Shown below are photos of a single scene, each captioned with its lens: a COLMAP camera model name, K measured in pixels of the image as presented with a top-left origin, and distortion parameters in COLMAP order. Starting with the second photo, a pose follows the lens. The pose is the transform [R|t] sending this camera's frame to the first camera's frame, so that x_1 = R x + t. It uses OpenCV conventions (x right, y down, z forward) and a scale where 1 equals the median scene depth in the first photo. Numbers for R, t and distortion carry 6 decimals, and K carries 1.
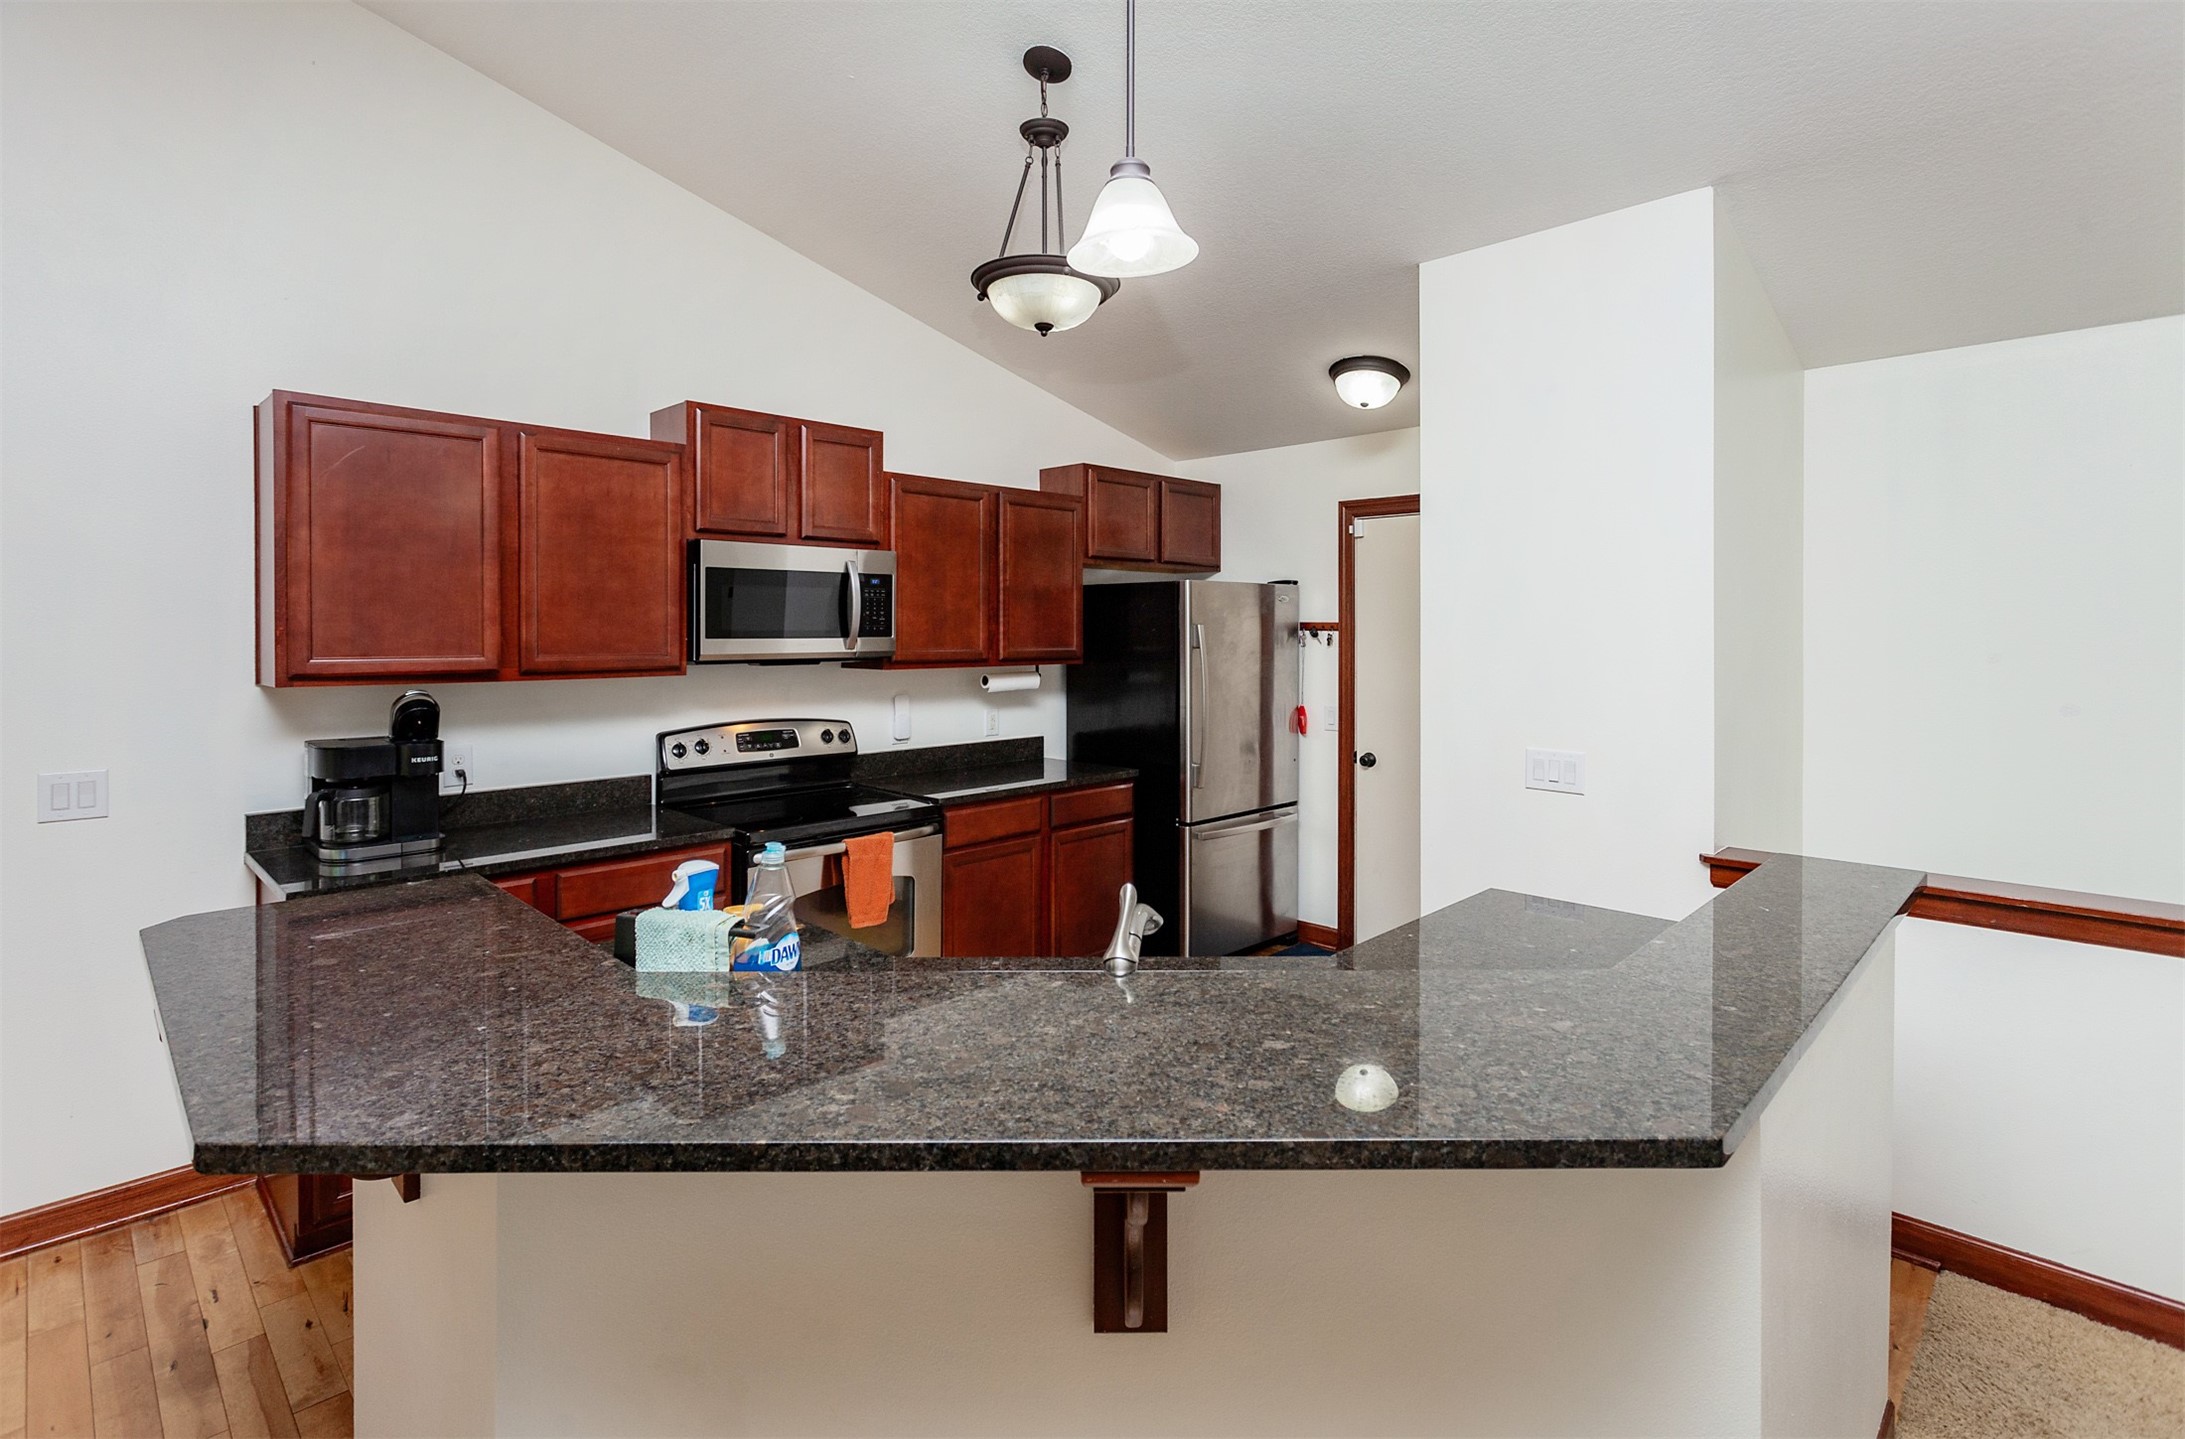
lens RADIAL K [[1044.1, 0, 1132.3], [0, 1044.1, 632.3], [0, 0, 1]] dist [0.015191, -0.000124]
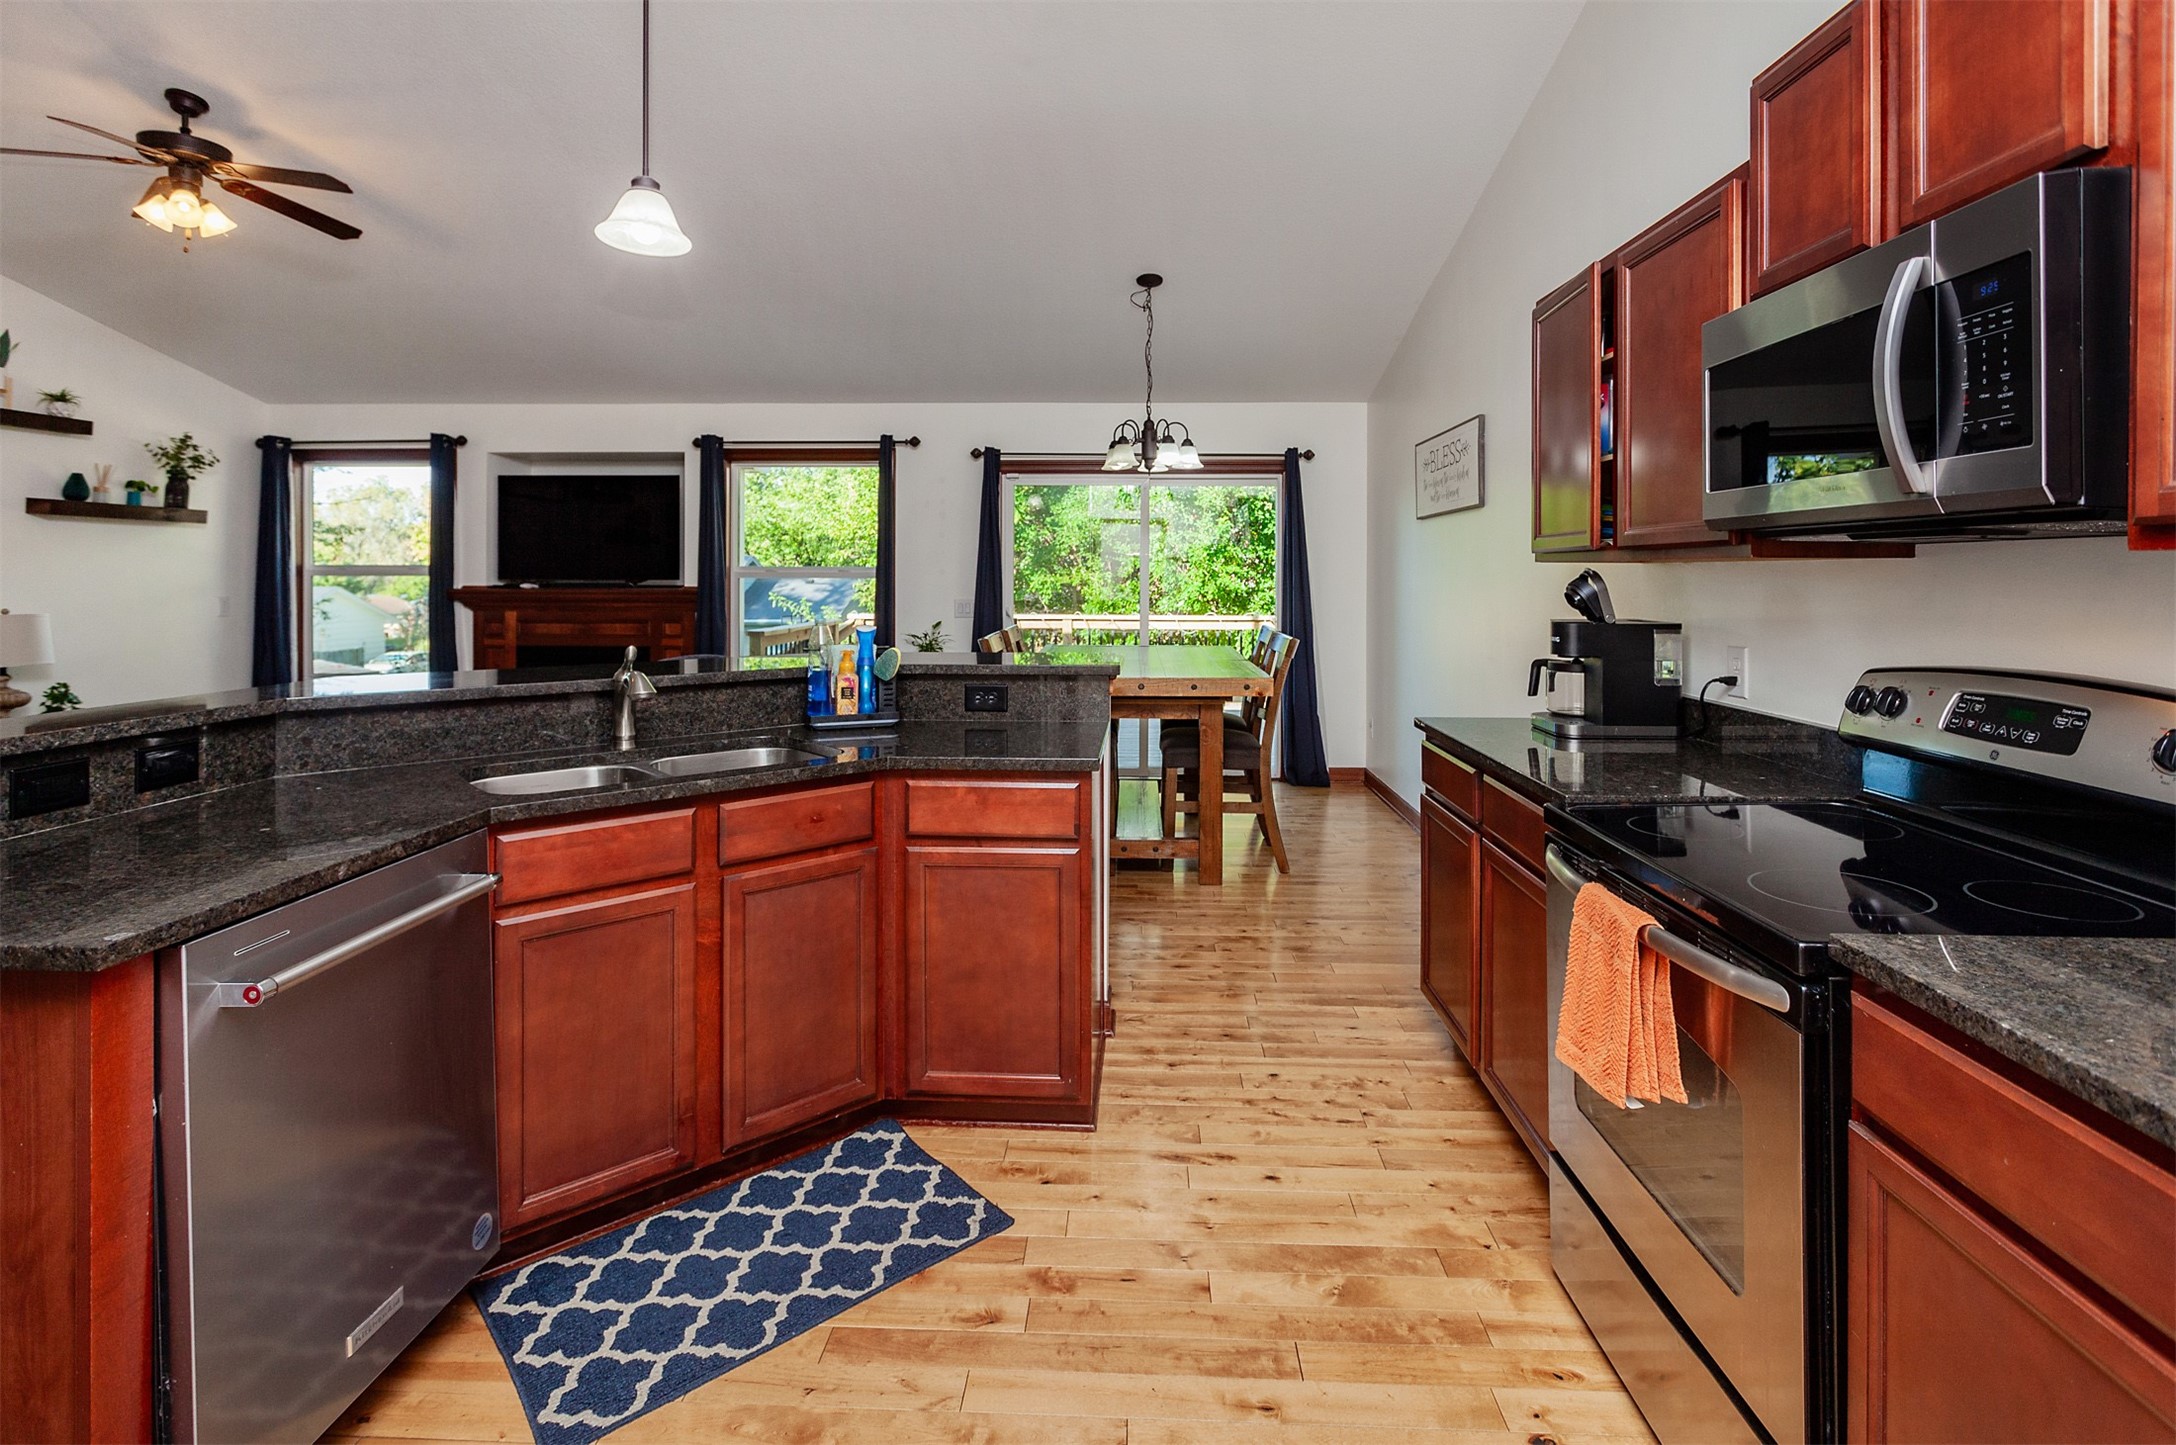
lens RADIAL K [[1045.5, 0, 1095.9], [0, 1045.5, 581.1], [0, 0, 1]] dist [0.001935, 0.000995]
pose [[-0.751309, 0.000188, -0.659951, 0.203725], [-0.007068, 0.999940, 0.008331, 0.046486], [0.659913, 0.010924, -0.751263, 1.058282]]
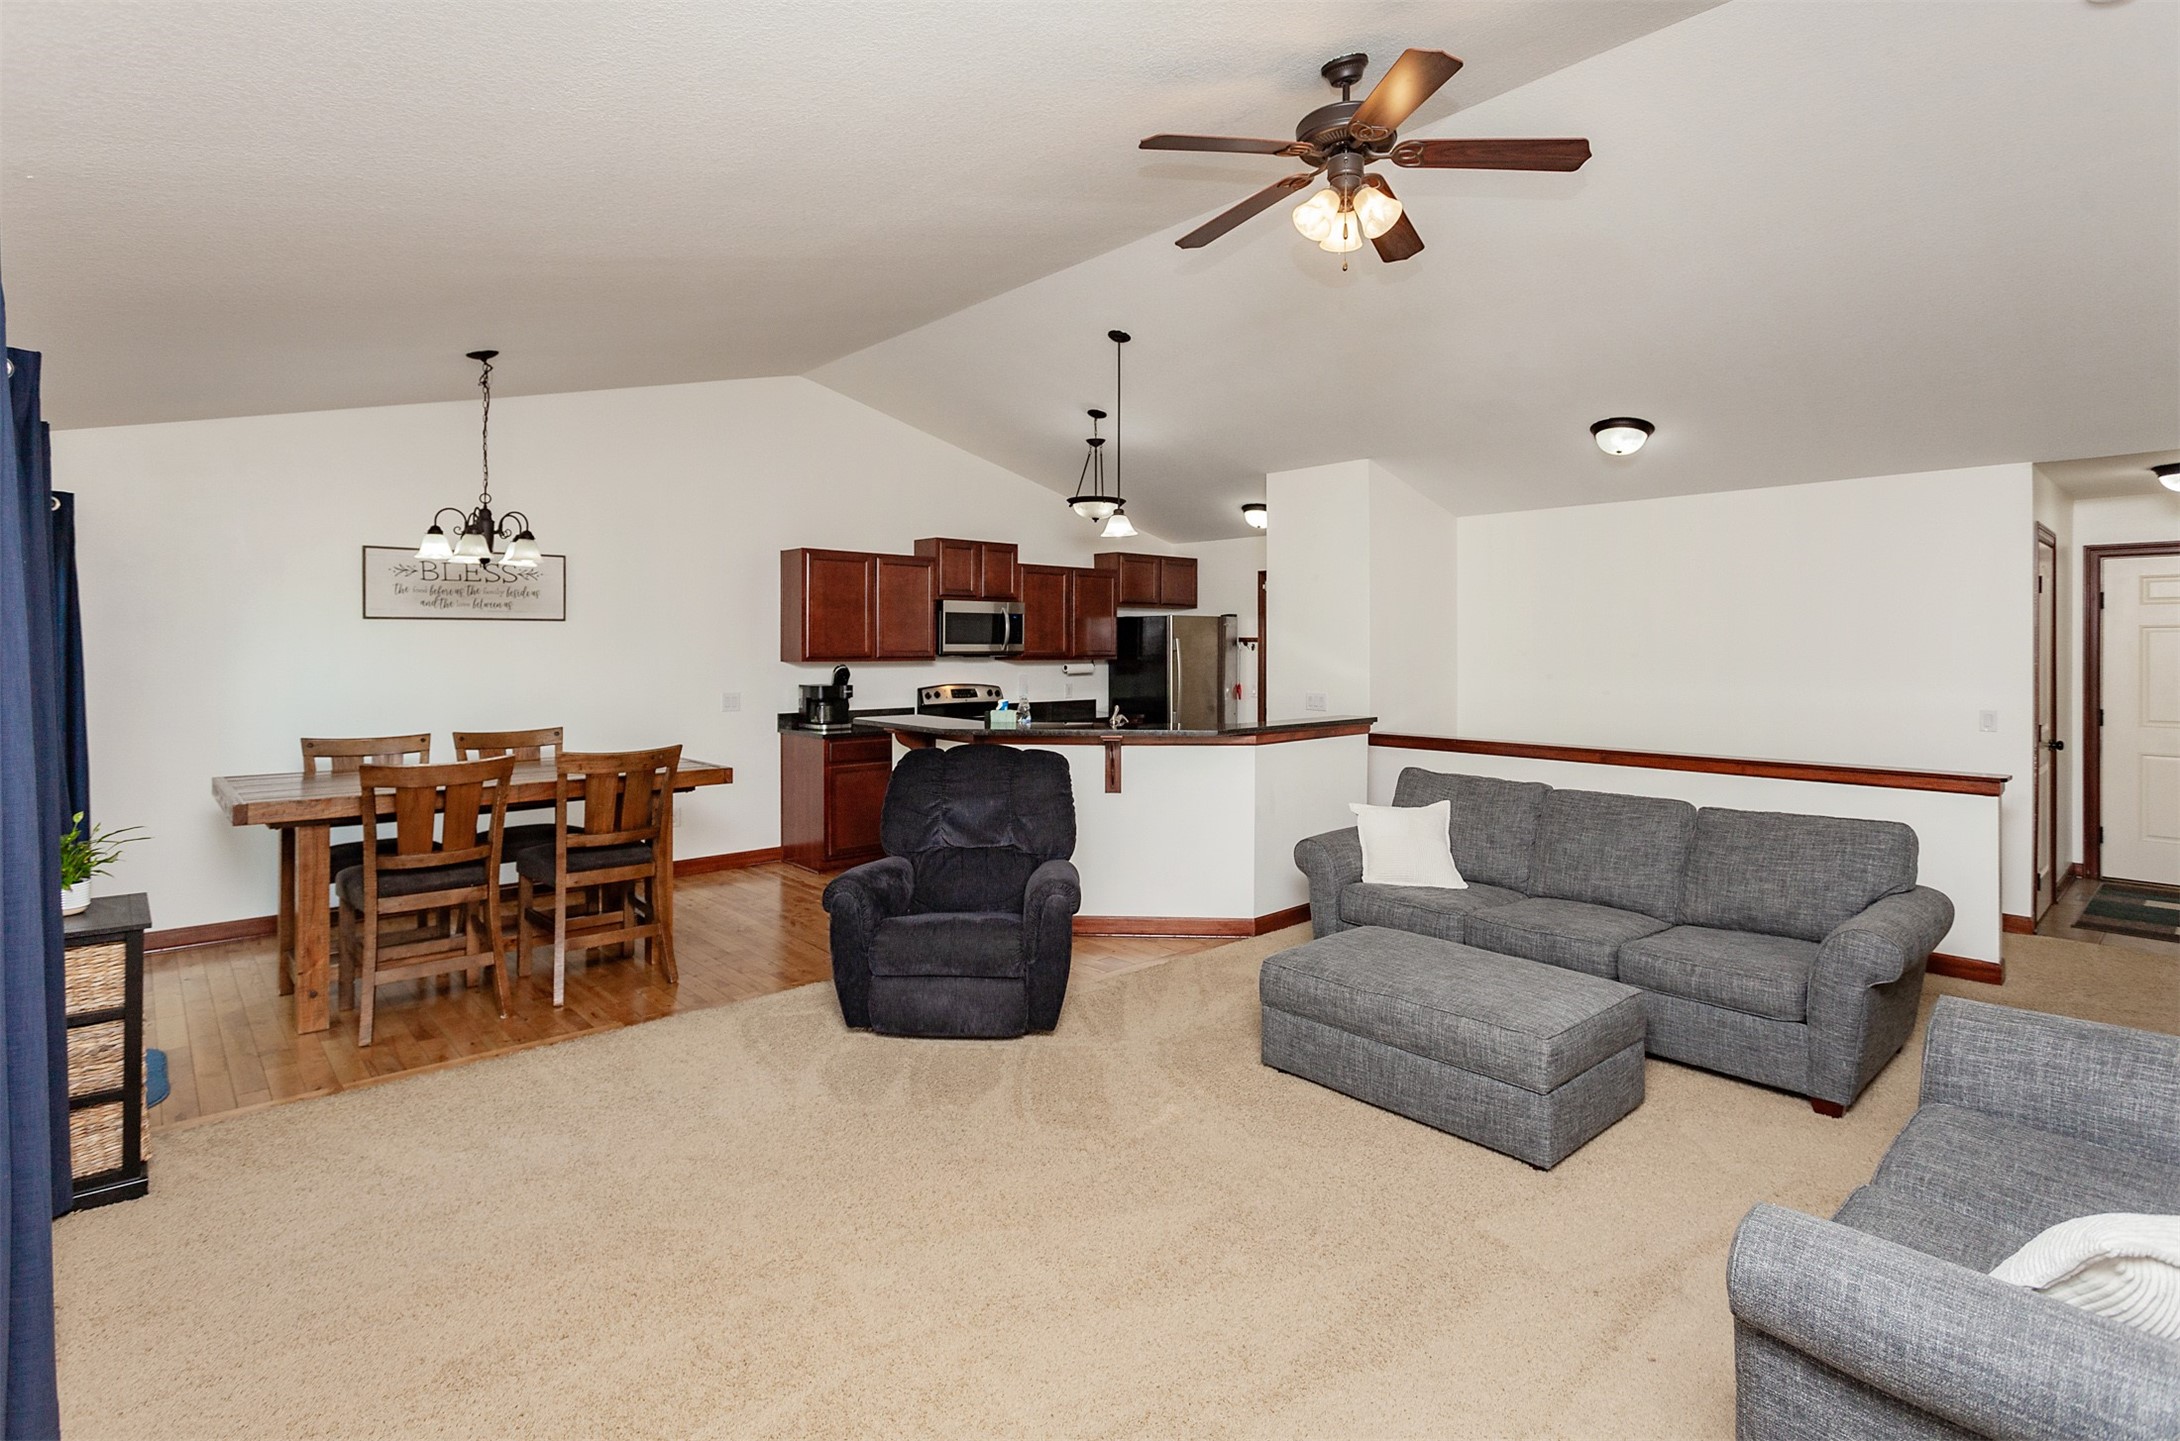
lens RADIAL K [[1041.7, 0, 1129.8], [0, 1041.7, 633.5], [0, 0, 1]] dist [0.015191, -0.000124]
pose [[0.998533, -0.000528, -0.054139, 0.094771], [-0.000359, 0.999866, -0.016376, 0.017287], [0.054140, 0.016372, 0.998399, -1.060739]]
